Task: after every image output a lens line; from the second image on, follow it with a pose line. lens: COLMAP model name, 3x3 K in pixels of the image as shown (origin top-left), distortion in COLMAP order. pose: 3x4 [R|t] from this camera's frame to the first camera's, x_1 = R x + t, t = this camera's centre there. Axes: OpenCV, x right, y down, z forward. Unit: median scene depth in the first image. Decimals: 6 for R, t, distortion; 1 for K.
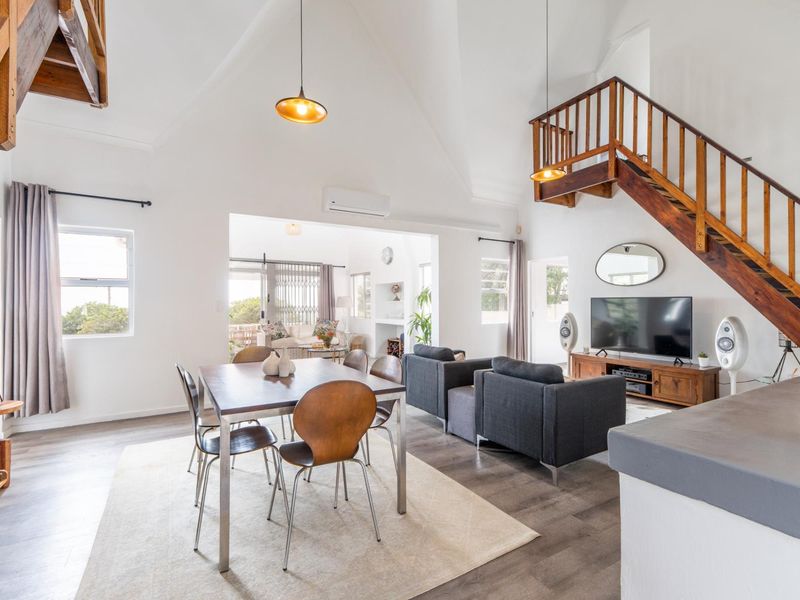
lens RADIAL K [[386.3, 0, 403.2], [0, 386.3, 301.1], [0, 0, 1]] dist [-0.000109, -0.000509]
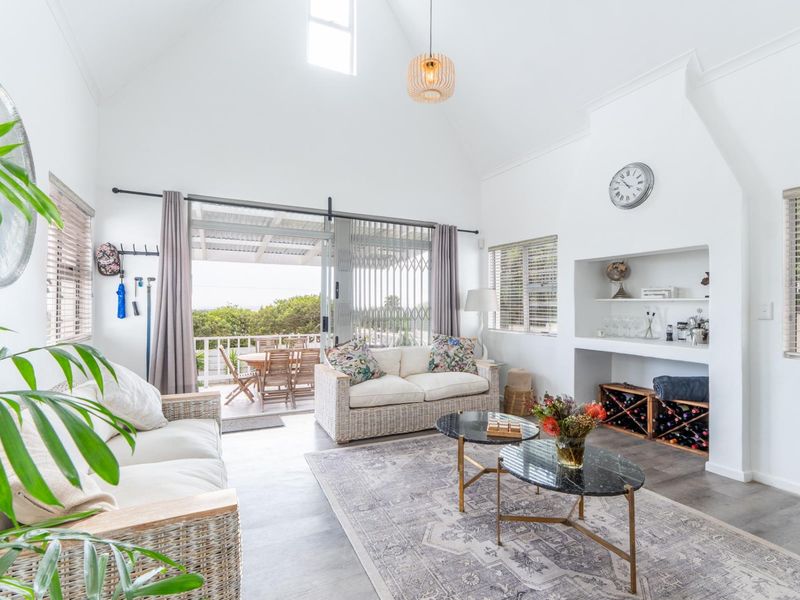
lens RADIAL K [[386.3, 0, 401.1], [0, 386.3, 305.2], [0, 0, 1]] dist [-0.000109, -0.000509]
pose [[0.993826, 0.011284, -0.110376, -0.212232], [-0.010493, 0.999915, 0.007742, 0.006184], [0.110454, -0.006536, 0.993860, 0.518113]]
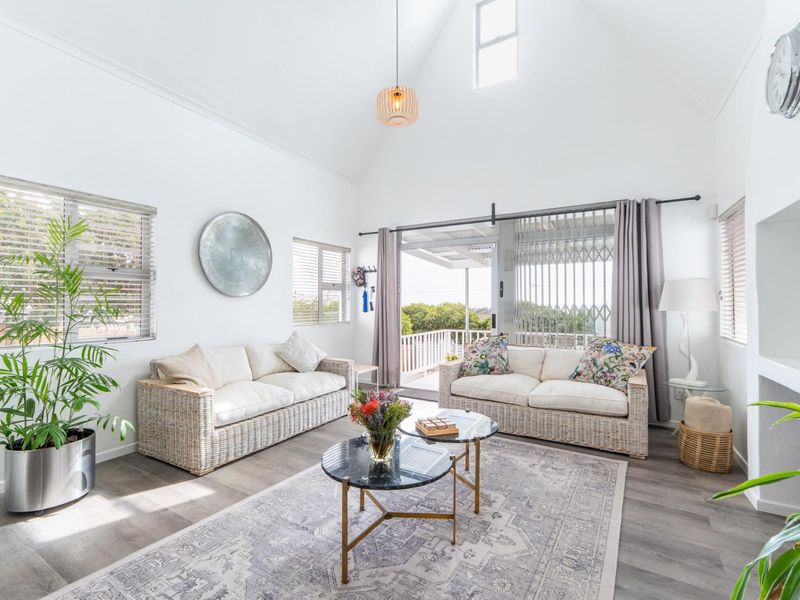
lens RADIAL K [[386.3, 0, 400.7], [0, 386.3, 302.0], [0, 0, 1]] dist [-0.000109, -0.000509]
pose [[0.449404, 0.000752, -0.893328, 0.048390], [0.003529, 0.999990, 0.002617, 0.007035], [0.893322, -0.004329, 0.449397, 0.643358]]
